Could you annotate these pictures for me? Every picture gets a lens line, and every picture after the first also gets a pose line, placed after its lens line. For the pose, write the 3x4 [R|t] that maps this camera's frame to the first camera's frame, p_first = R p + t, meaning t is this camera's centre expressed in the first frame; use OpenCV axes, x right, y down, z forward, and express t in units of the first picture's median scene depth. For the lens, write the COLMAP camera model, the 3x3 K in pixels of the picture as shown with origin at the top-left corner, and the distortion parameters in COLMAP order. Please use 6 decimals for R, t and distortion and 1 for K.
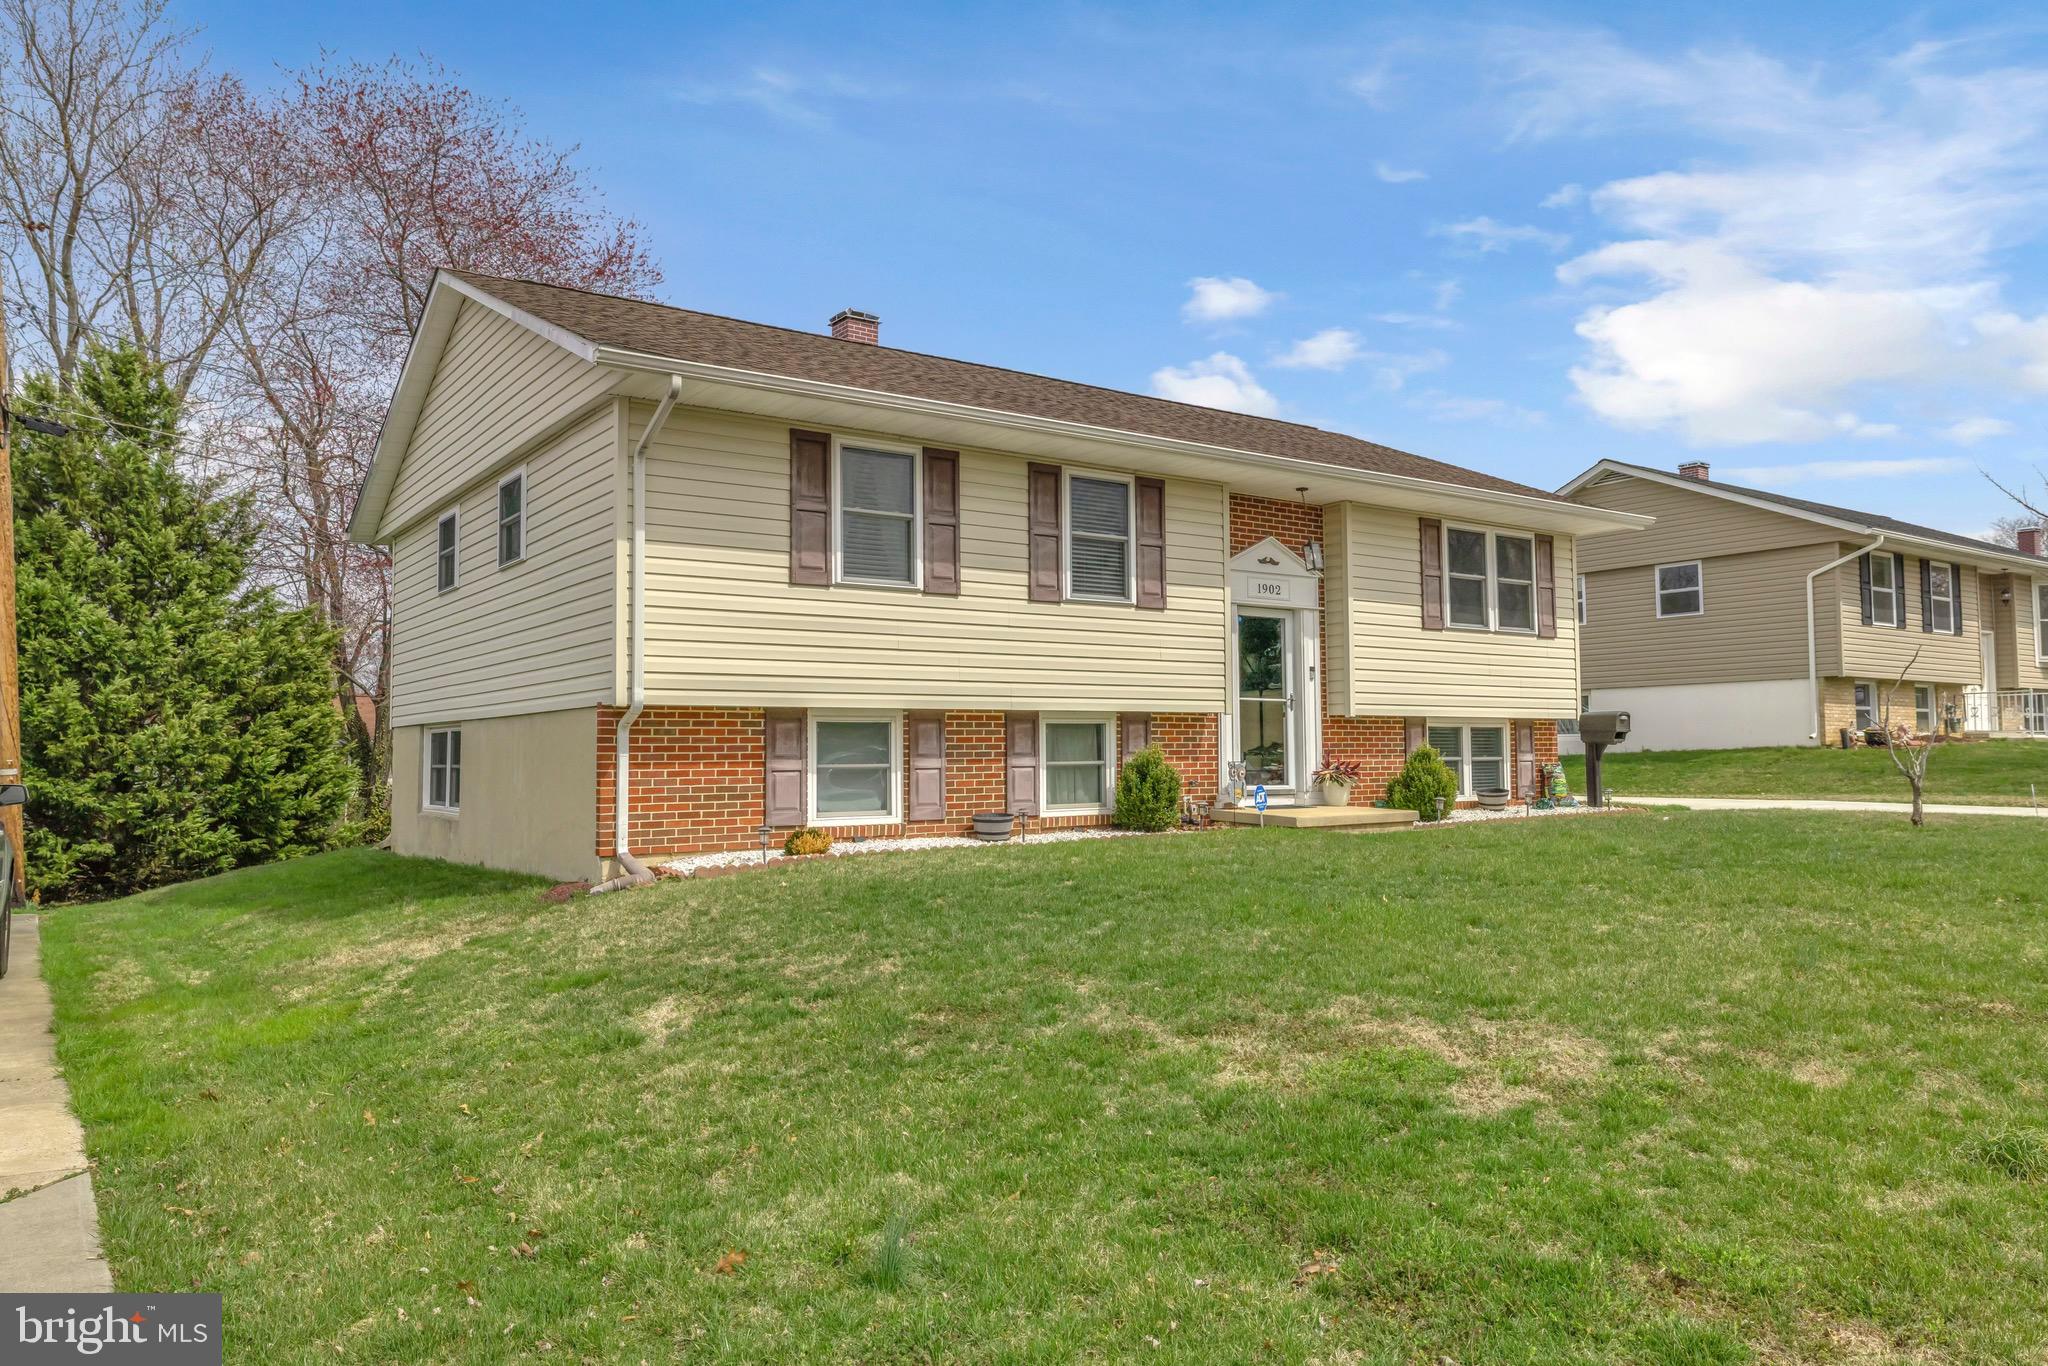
lens RADIAL K [[1395.5, 0, 1024.0], [0, 1395.5, 683.0], [0, 0, 1]] dist [-0.004645, 0.000282]
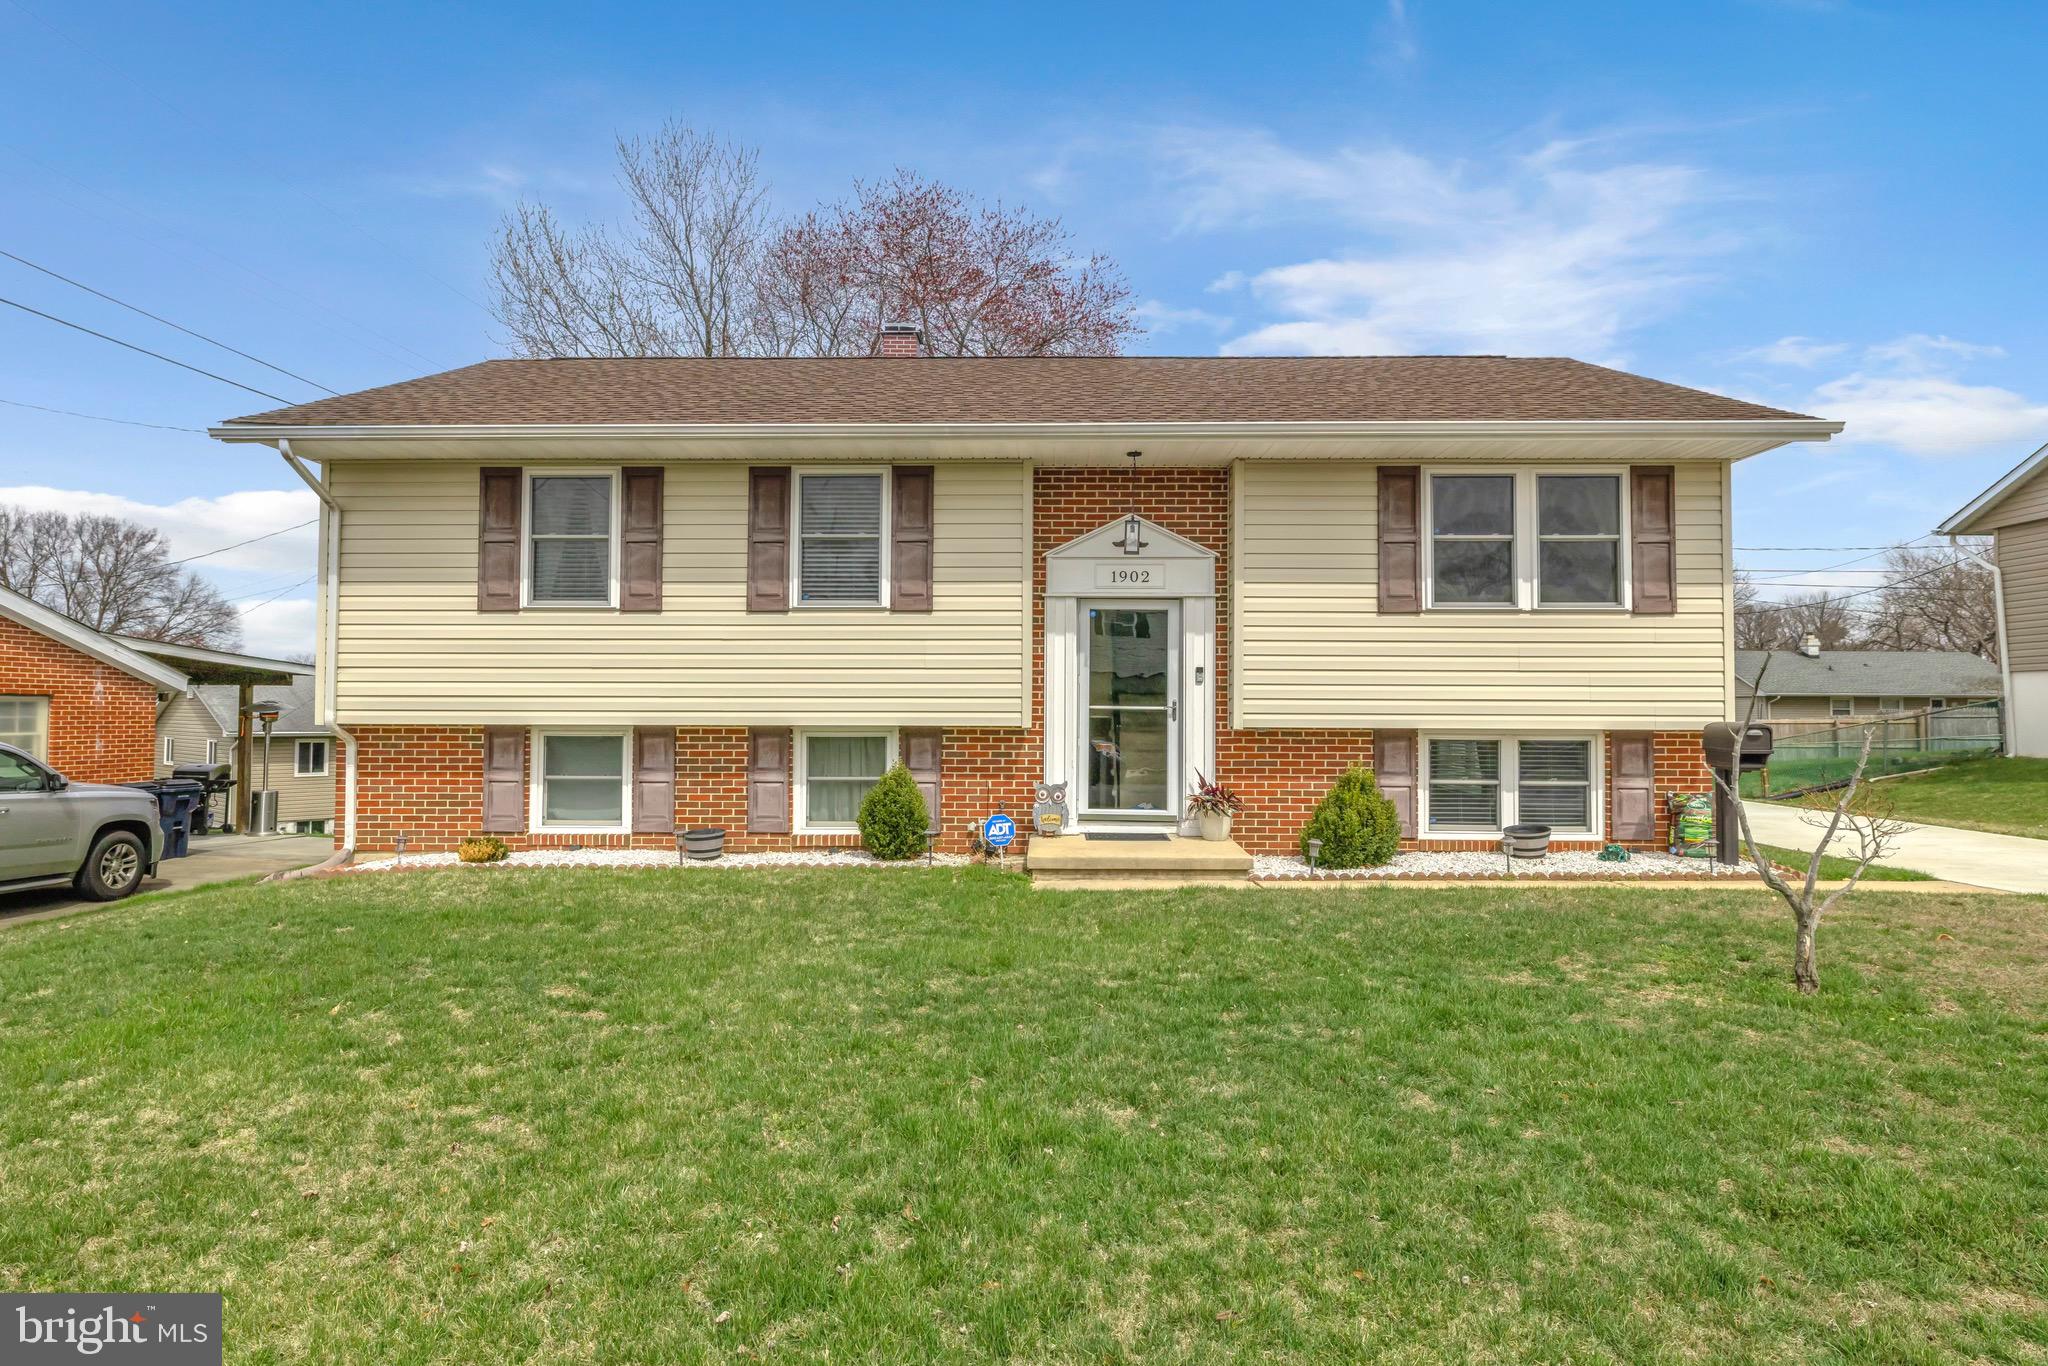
lens RADIAL K [[1175.6, 0, 1024.0], [0, 1175.6, 764.4], [0, 0, 1]] dist [-0.004733, -0.000345]
pose [[0.804139, 0.008045, -0.594387, 0.576737], [0.019324, 0.999026, 0.039664, 0.016664], [0.594127, -0.043382, 0.803201, 0.405259]]
